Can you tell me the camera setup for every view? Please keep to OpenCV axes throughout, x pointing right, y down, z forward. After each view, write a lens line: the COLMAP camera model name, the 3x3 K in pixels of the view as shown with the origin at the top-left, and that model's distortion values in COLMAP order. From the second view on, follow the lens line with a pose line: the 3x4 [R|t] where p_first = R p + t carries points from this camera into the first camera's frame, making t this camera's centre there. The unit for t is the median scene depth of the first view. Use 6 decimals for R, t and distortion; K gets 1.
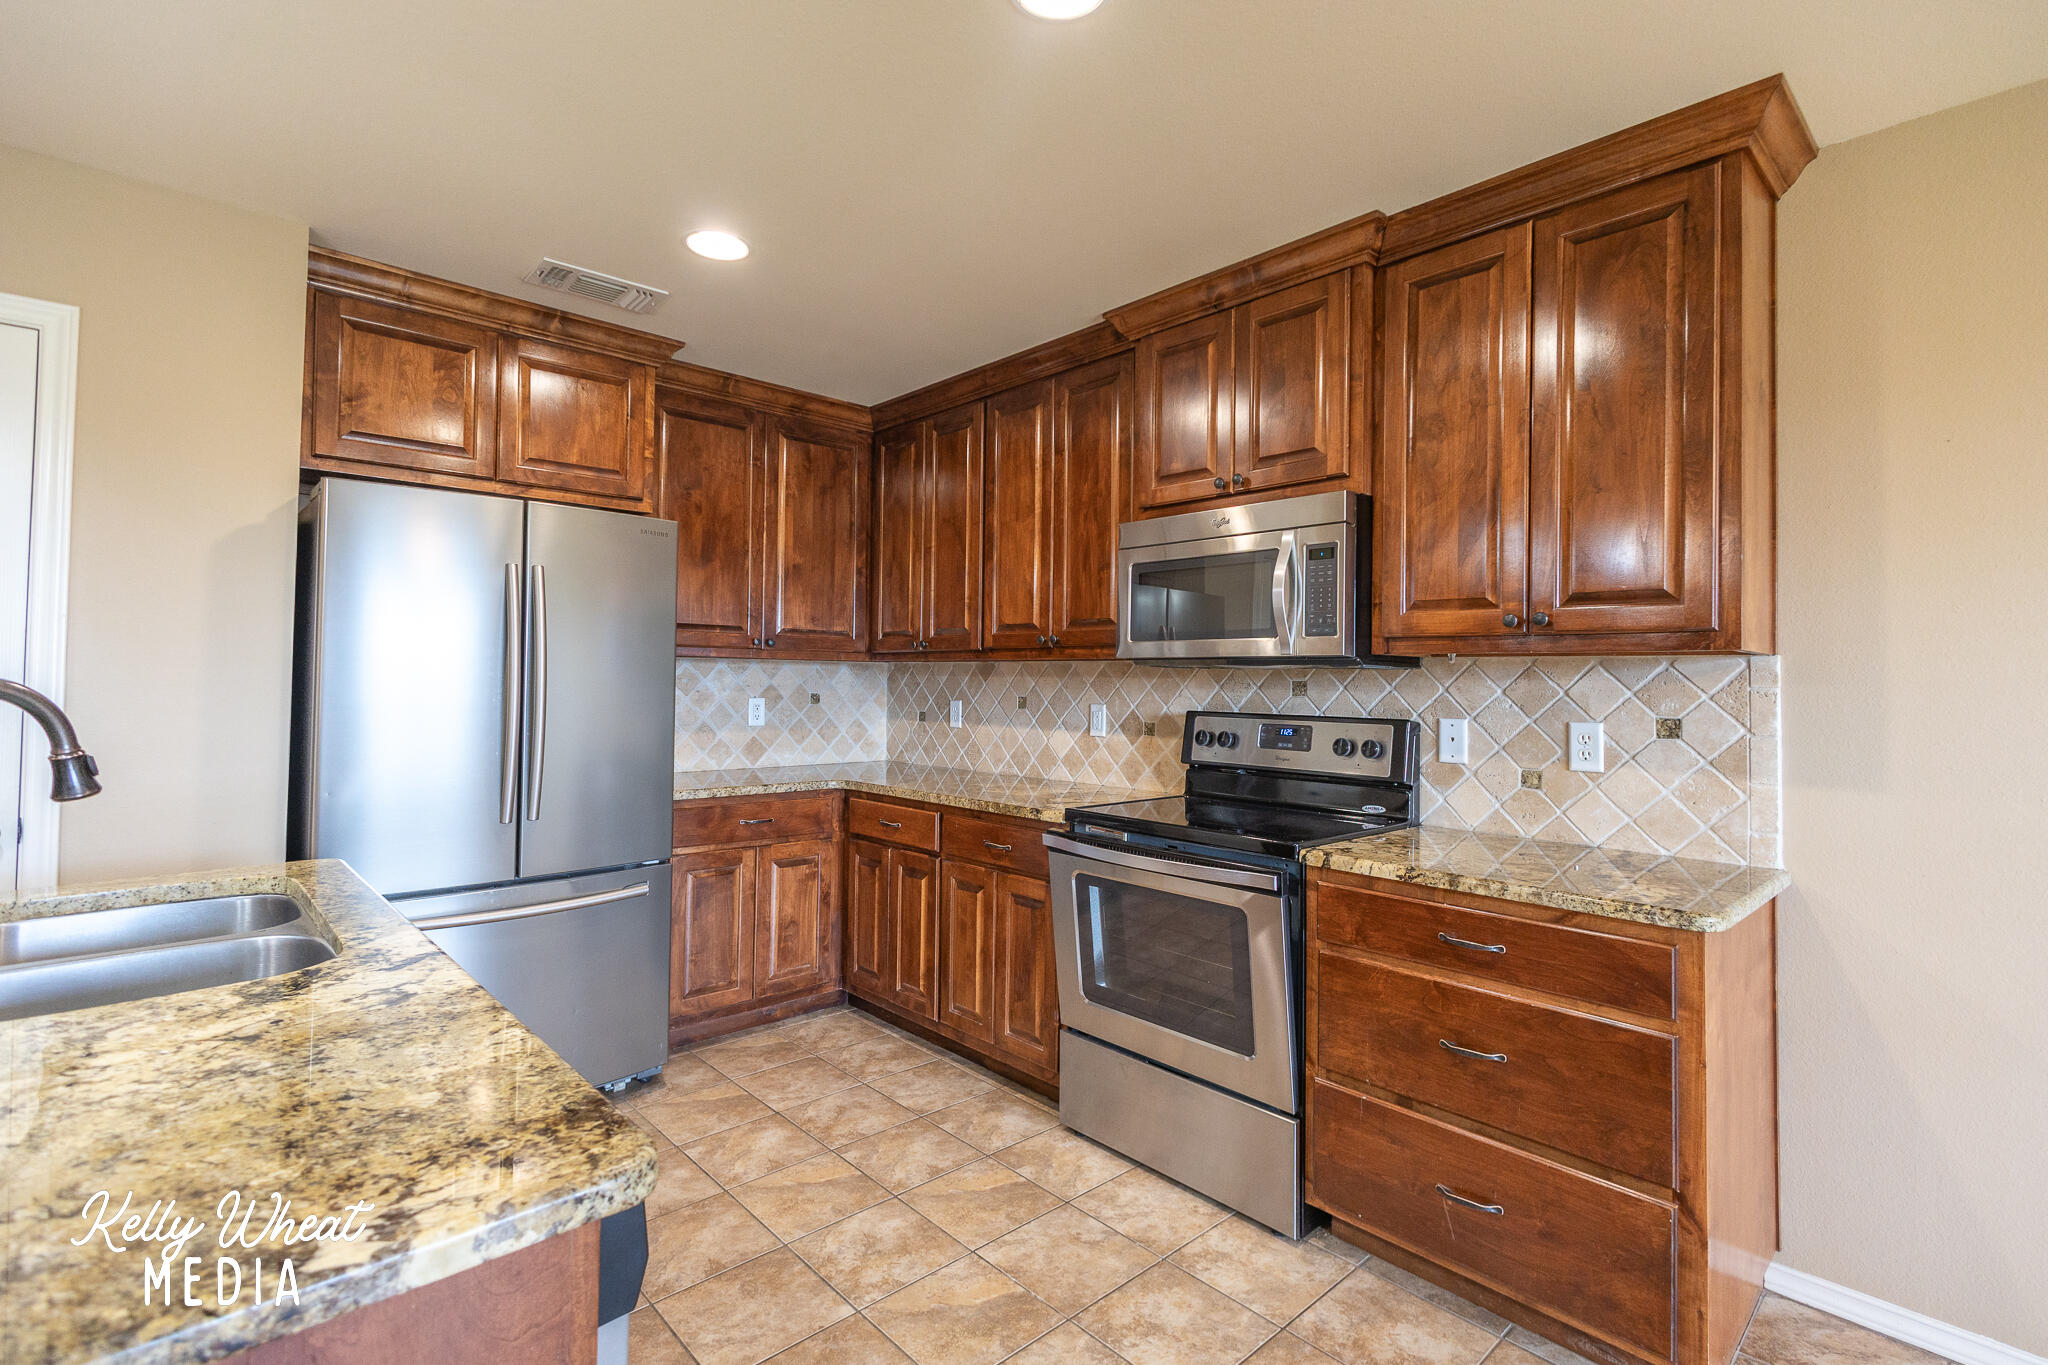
lens RADIAL K [[961.3, 0, 1014.3], [0, 961.3, 661.8], [0, 0, 1]] dist [0.010326, -0.001001]
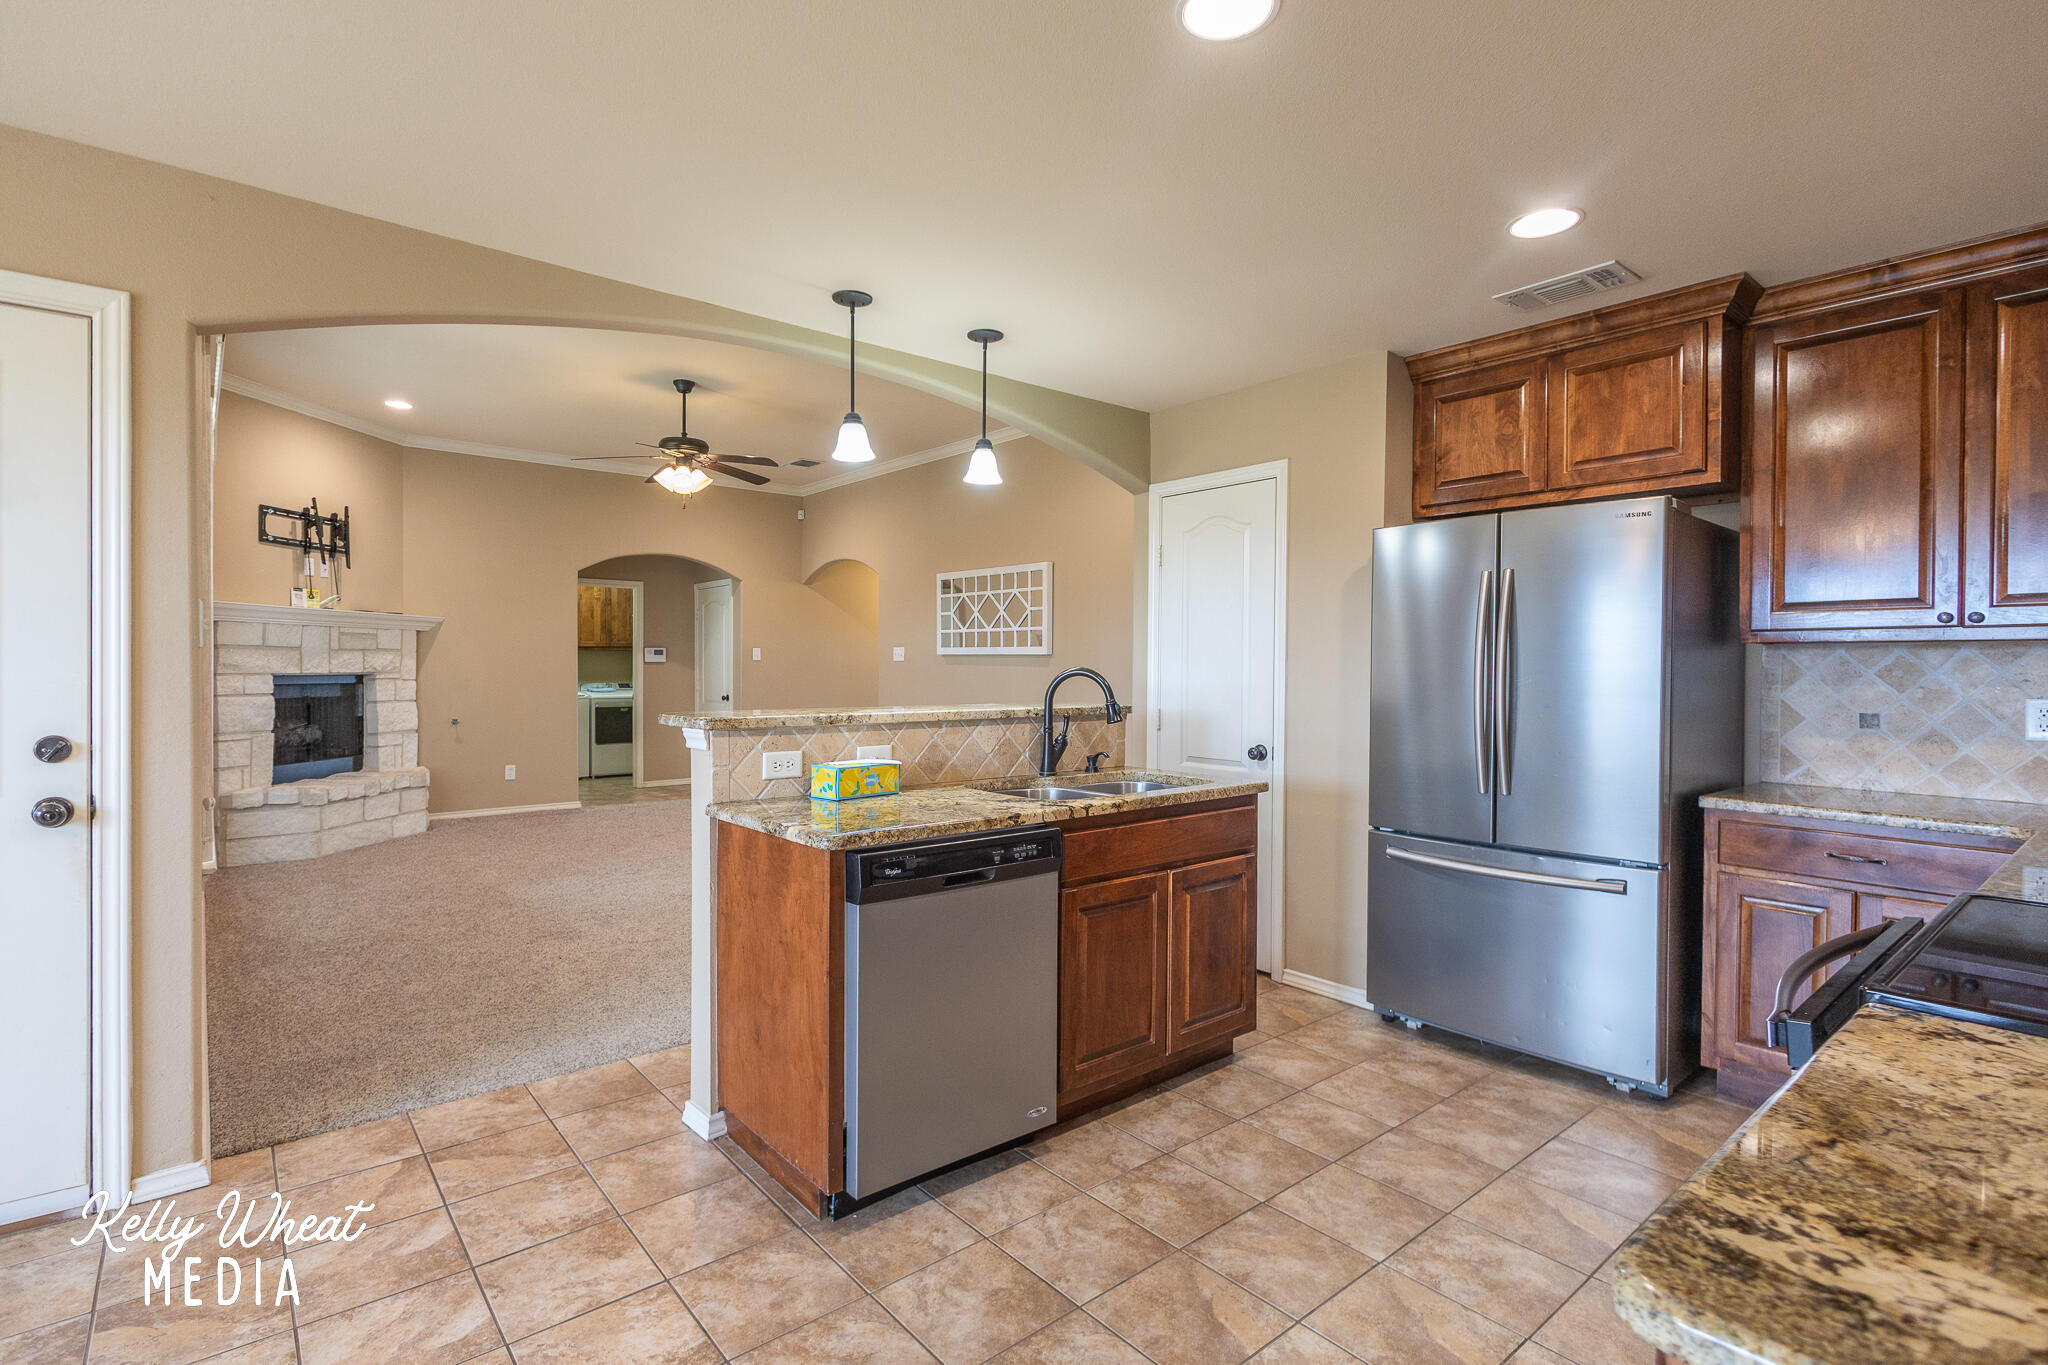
lens RADIAL K [[957.2, 0, 981.1], [0, 957.2, 684.3], [0, 0, 1]] dist [0.003374, -0.002616]
pose [[-0.080988, 0.007658, -0.996686, 0.624168], [0.014389, 0.999875, 0.006513, 0.017275], [0.996611, -0.013814, -0.081088, 0.448142]]
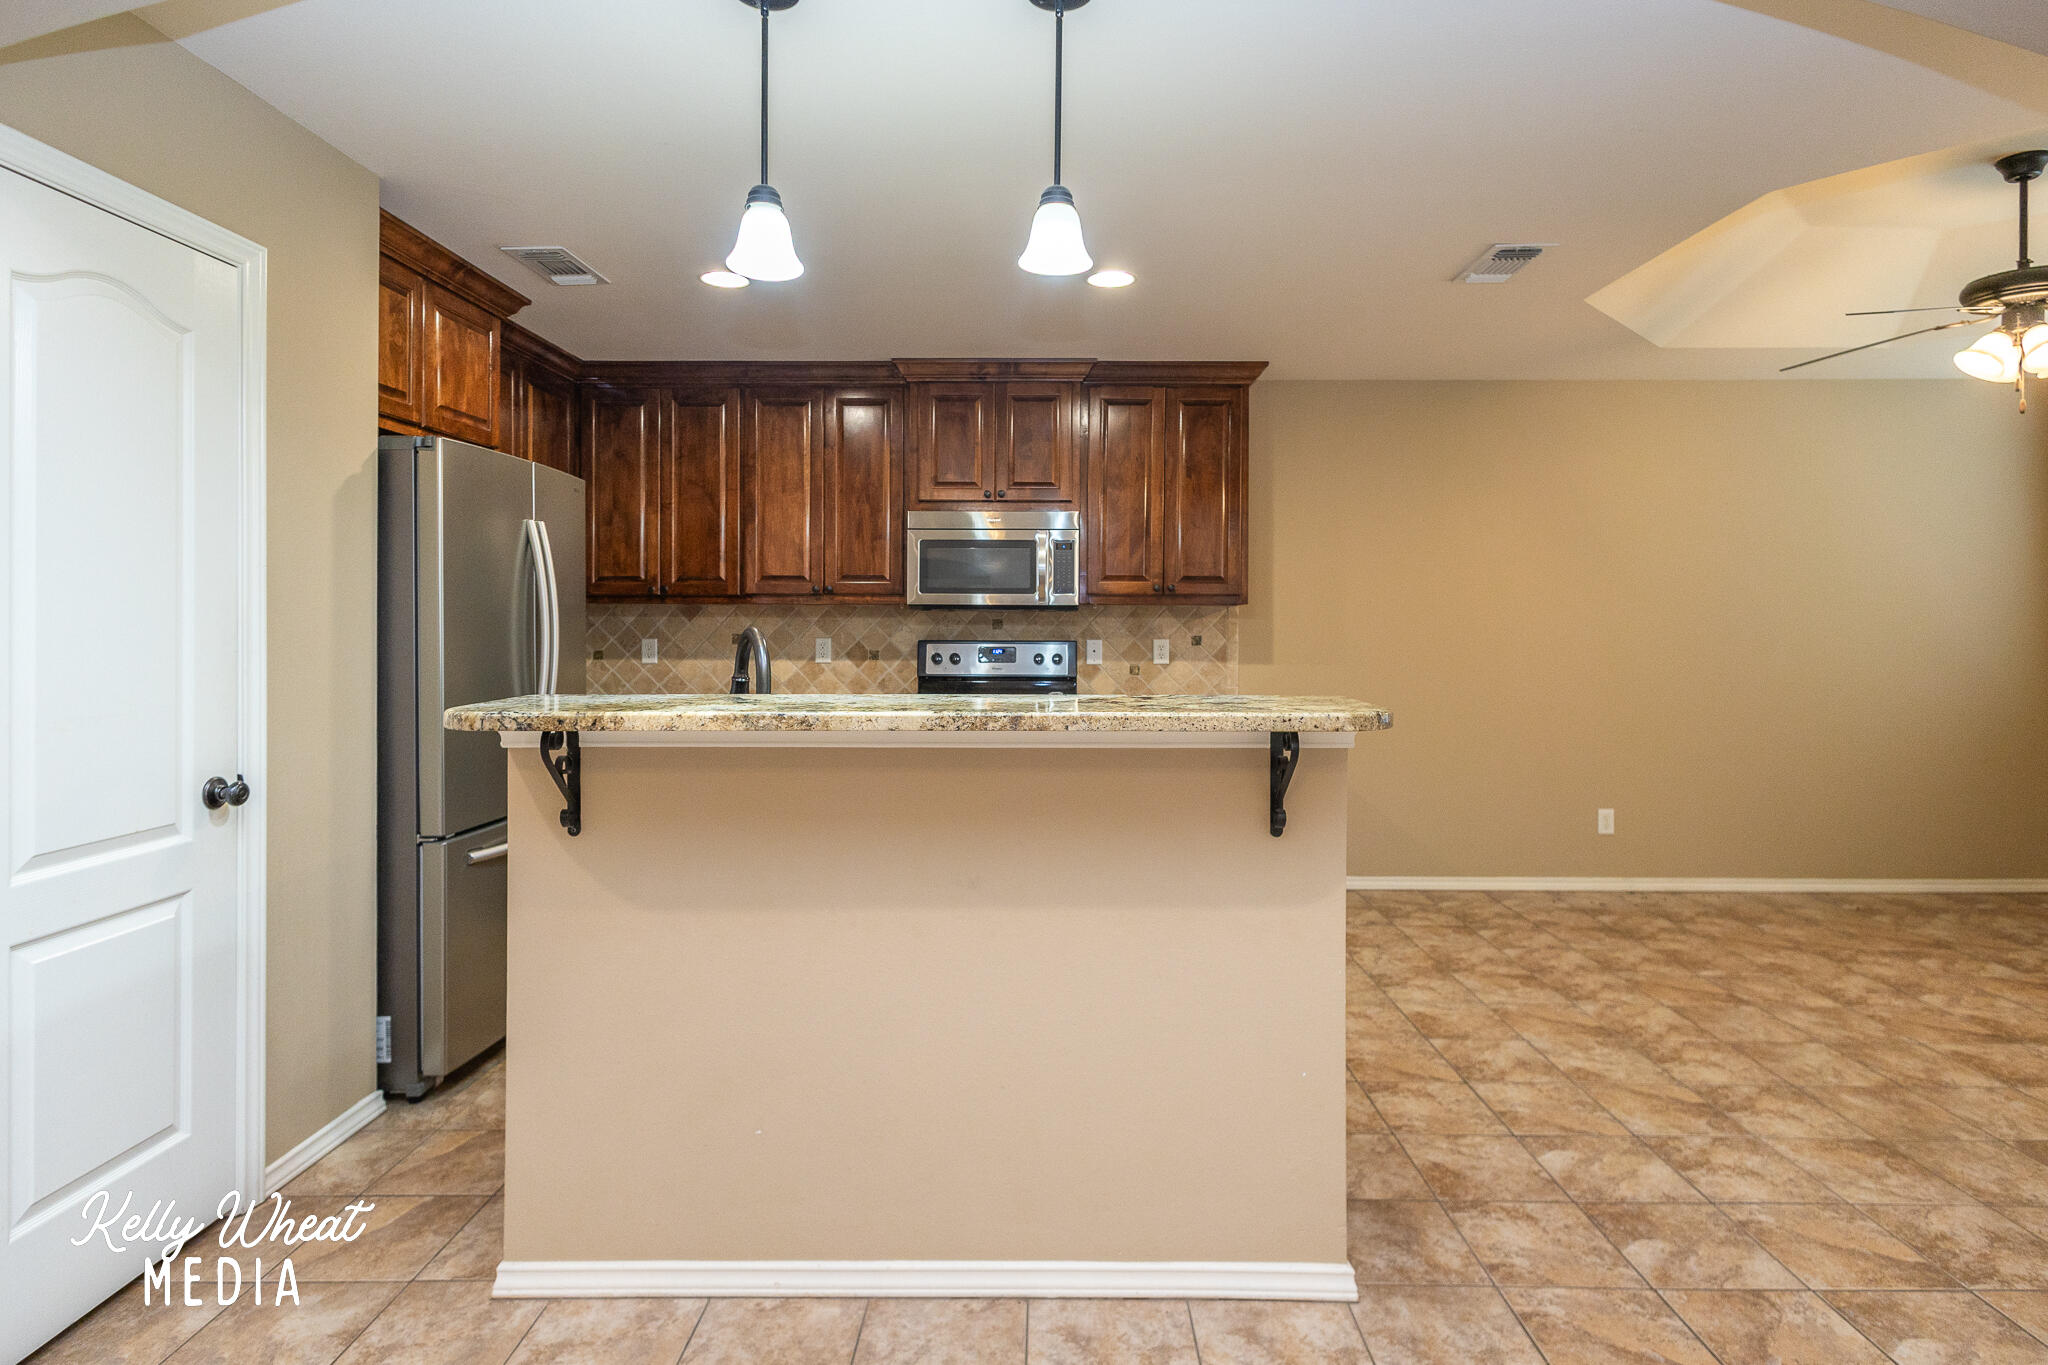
lens RADIAL K [[957.2, 0, 1088.6], [0, 957.2, 616.0], [0, 0, 1]] dist [0.003374, -0.002616]
pose [[0.675705, -0.009791, 0.737107, -0.755096], [-0.008646, 0.999738, 0.021205, -0.019247], [-0.737121, -0.020702, 0.675443, -0.163318]]
